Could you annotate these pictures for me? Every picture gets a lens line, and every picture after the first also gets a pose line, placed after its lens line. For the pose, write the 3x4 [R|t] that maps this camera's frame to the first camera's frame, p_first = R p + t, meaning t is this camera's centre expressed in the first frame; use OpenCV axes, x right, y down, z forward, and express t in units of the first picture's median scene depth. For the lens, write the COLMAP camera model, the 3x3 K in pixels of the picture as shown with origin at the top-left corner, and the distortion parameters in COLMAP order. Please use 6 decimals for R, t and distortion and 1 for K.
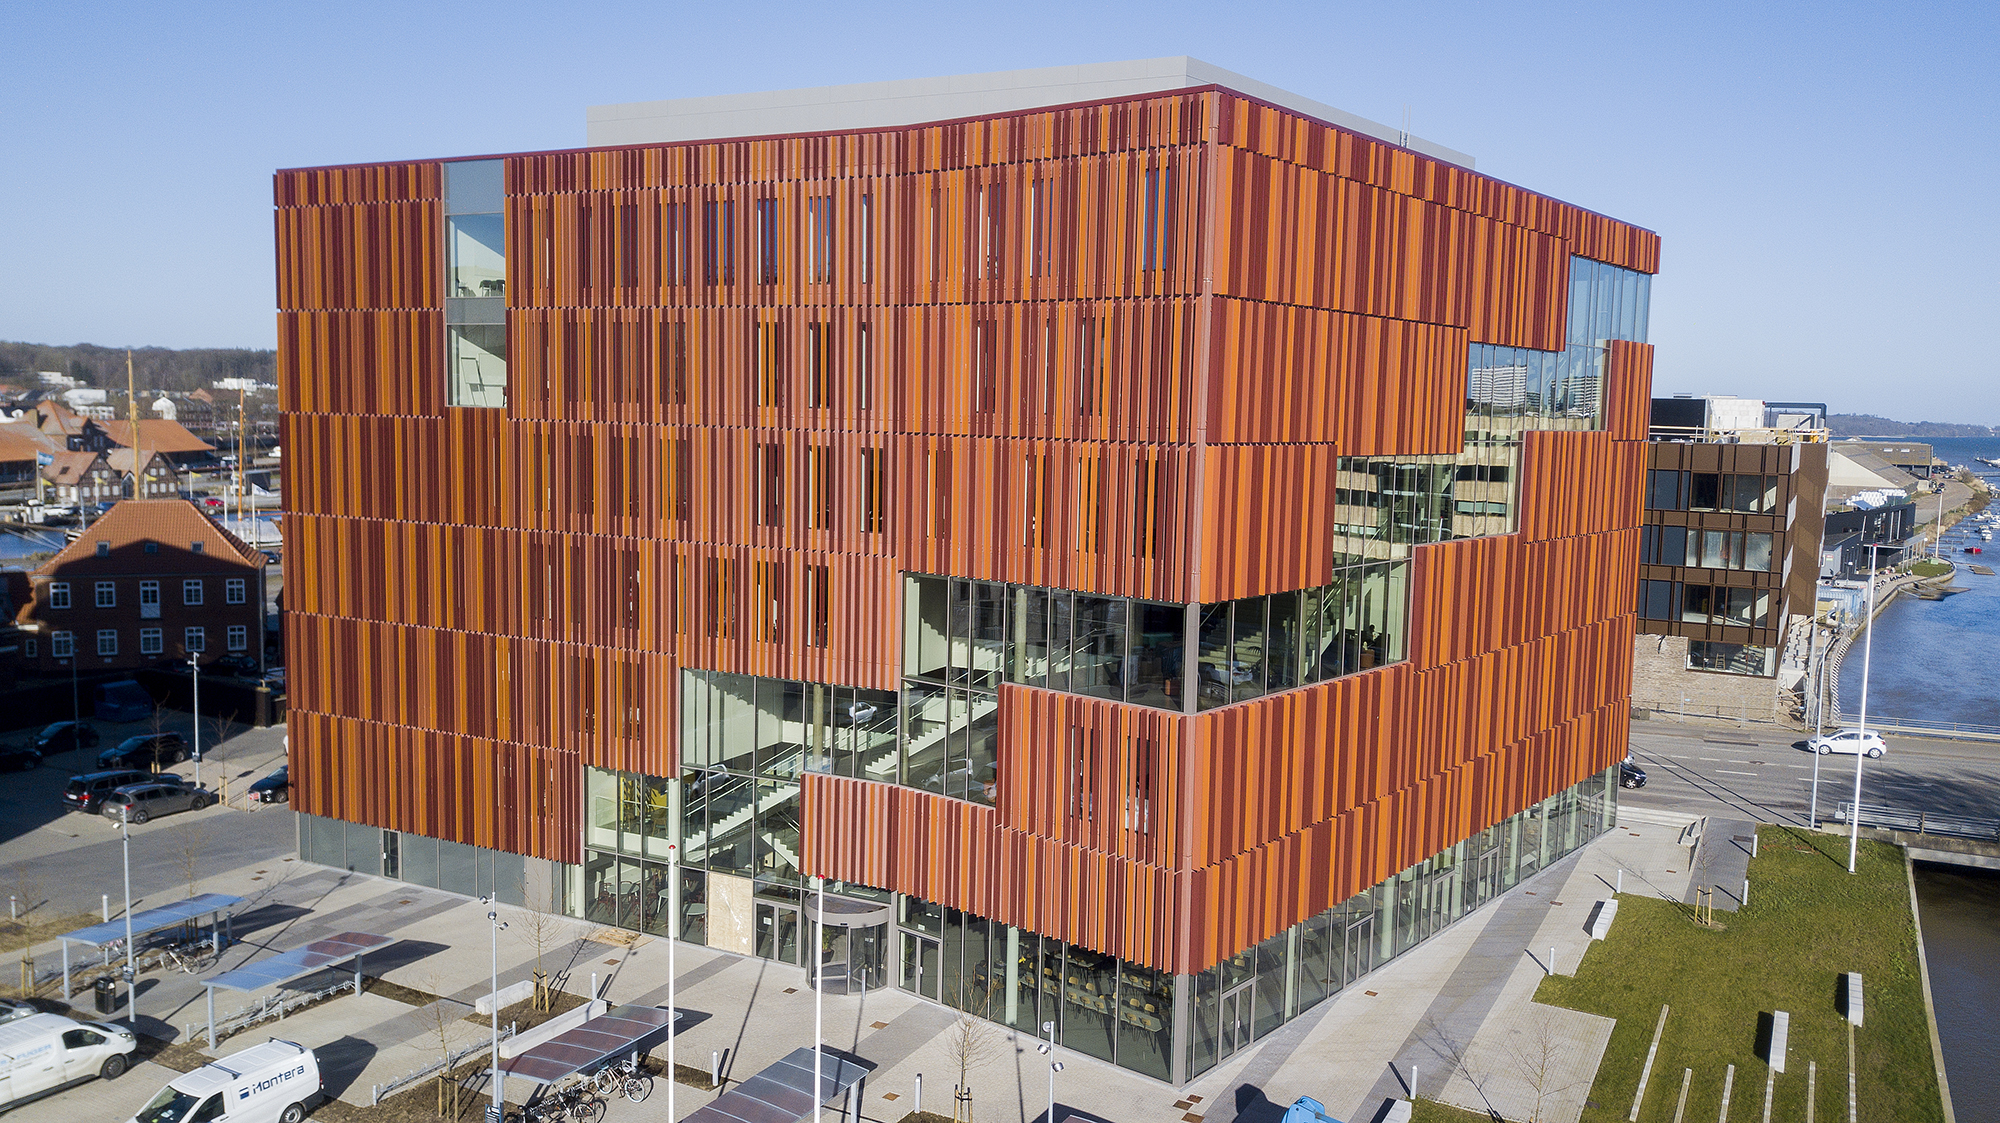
lens RADIAL K [[1531.1, 0, 1000.0], [0, 1531.1, 561.5], [0, 0, 1]] dist [-0.000694, 0.008175]
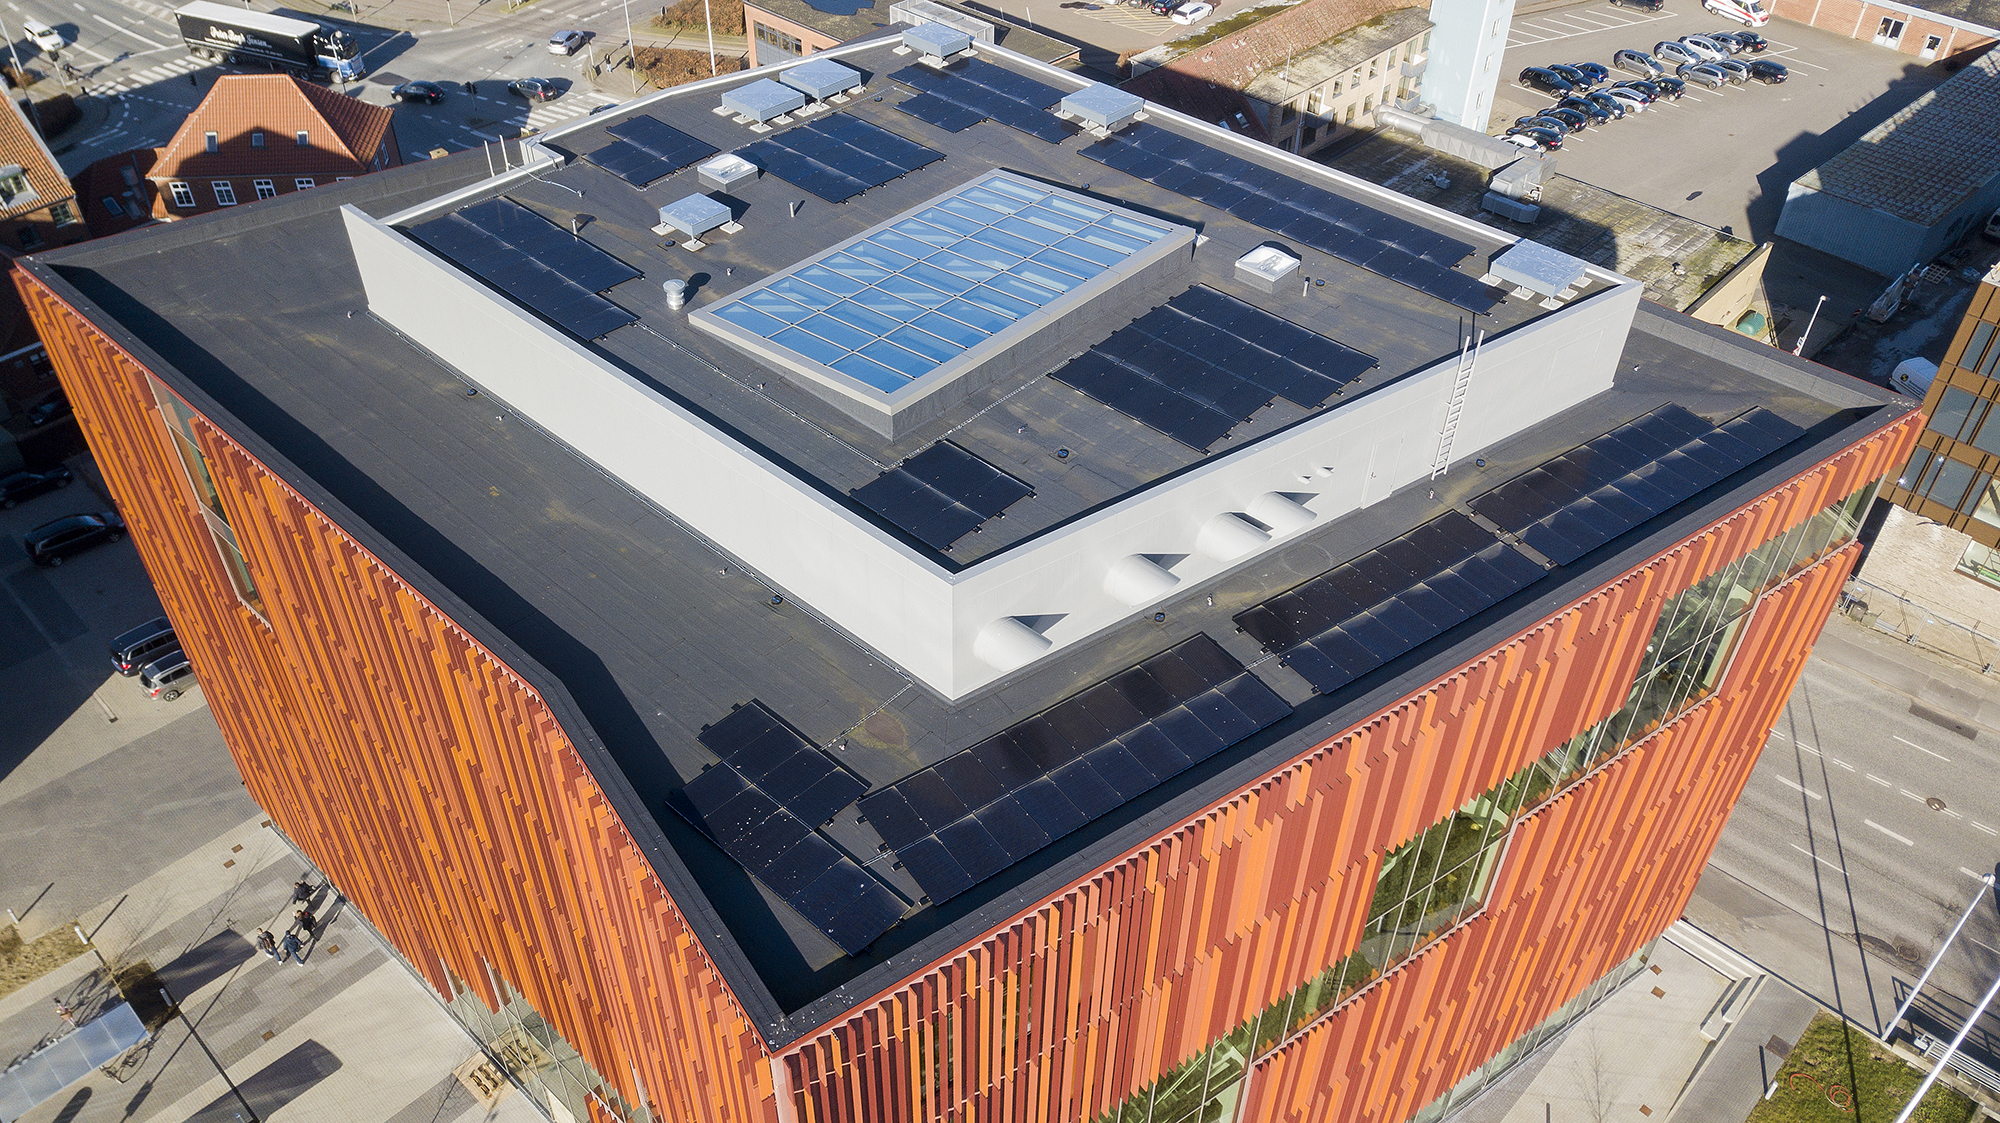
lens RADIAL K [[1530.7, 0, 1000.0], [0, 1530.7, 561.5], [0, 0, 1]] dist [-0.009418, 0.032112]
pose [[0.962960, 0.167977, -0.210930, 0.260847], [-0.021181, 0.826960, 0.561862, -0.664379], [0.268810, -0.536583, 0.799887, 0.446930]]
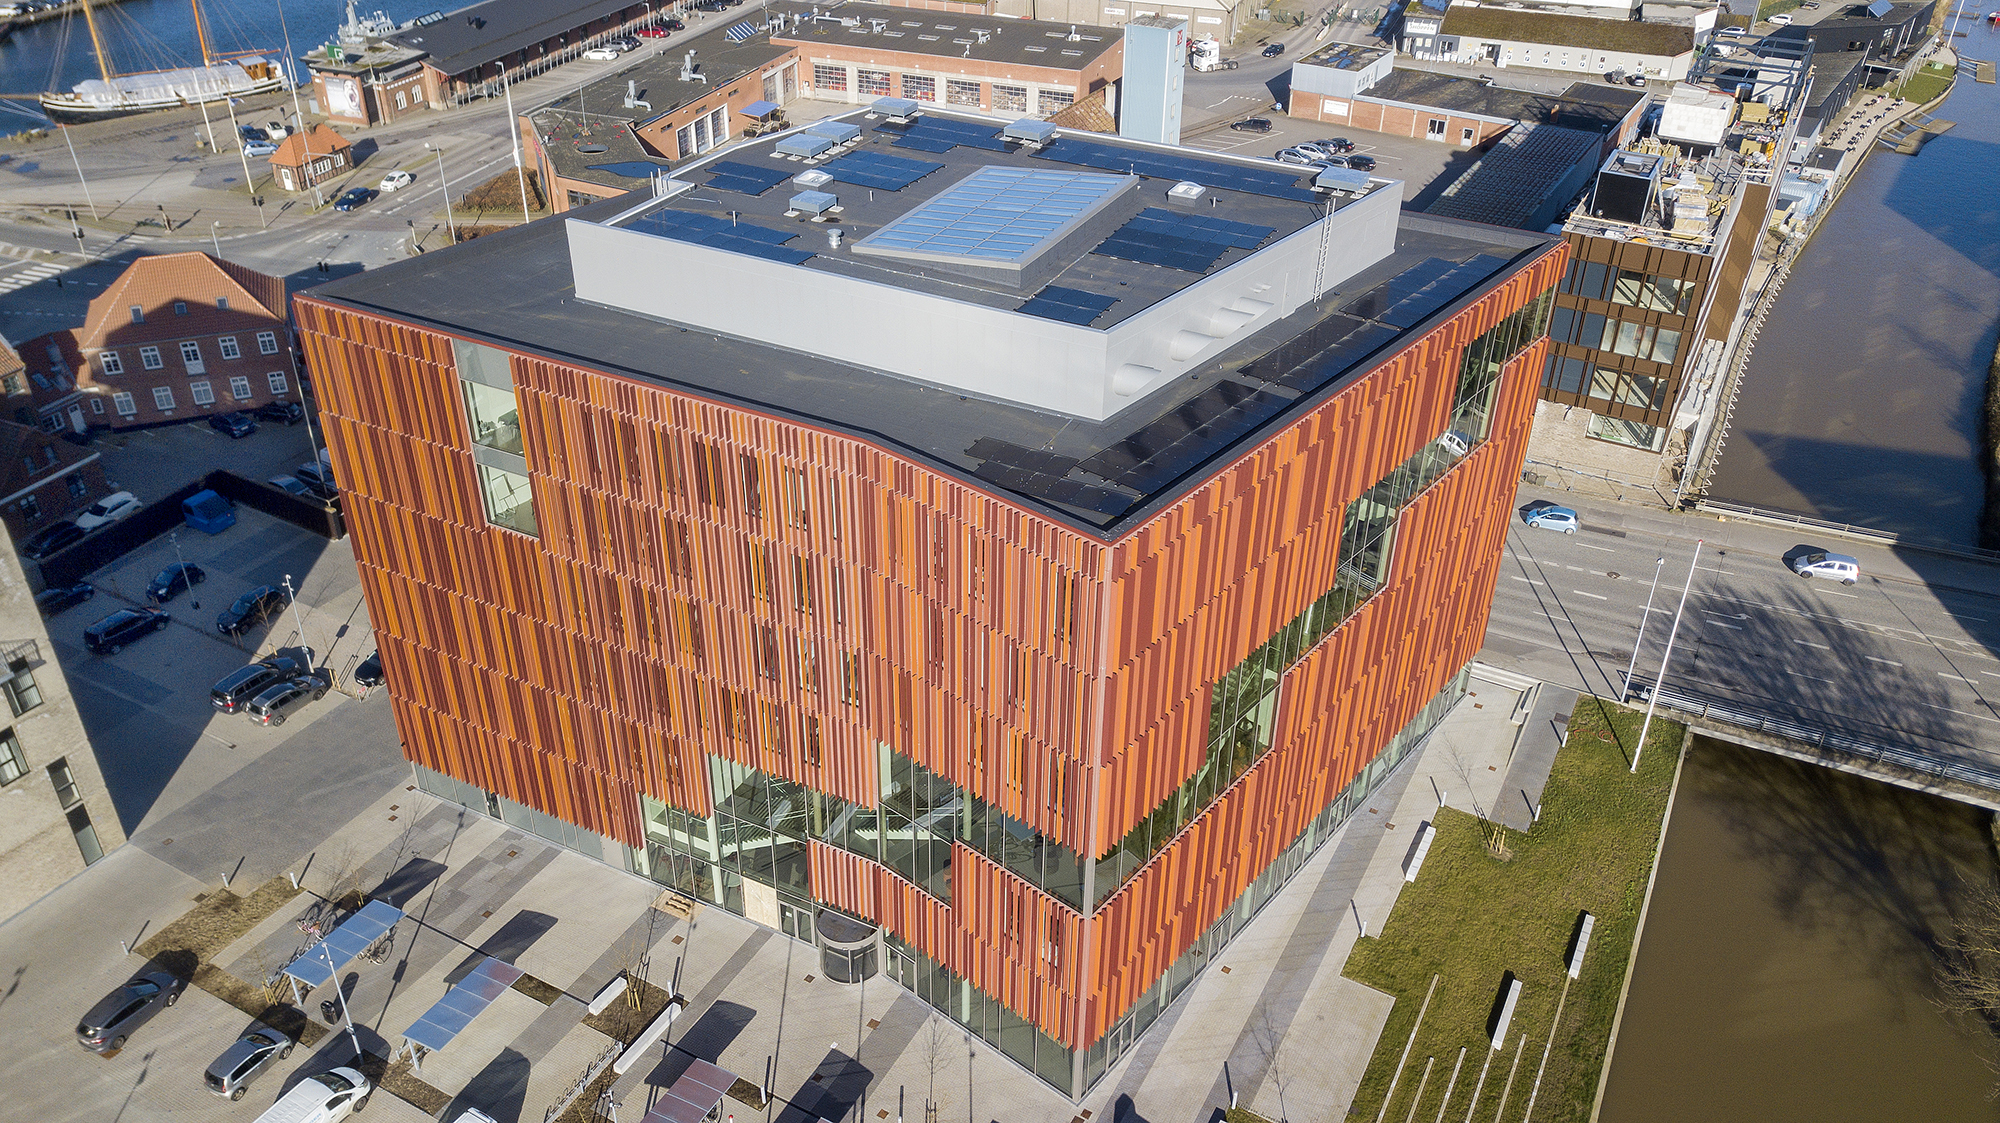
lens RADIAL K [[1531.1, 0, 1000.0], [0, 1531.1, 561.5], [0, 0, 1]] dist [-0.000694, 0.008175]
pose [[0.999971, -0.007245, -0.002339, 0.040388], [0.007533, 0.897174, 0.441612, -0.631933], [-0.001102, -0.441617, 0.897203, -0.080811]]
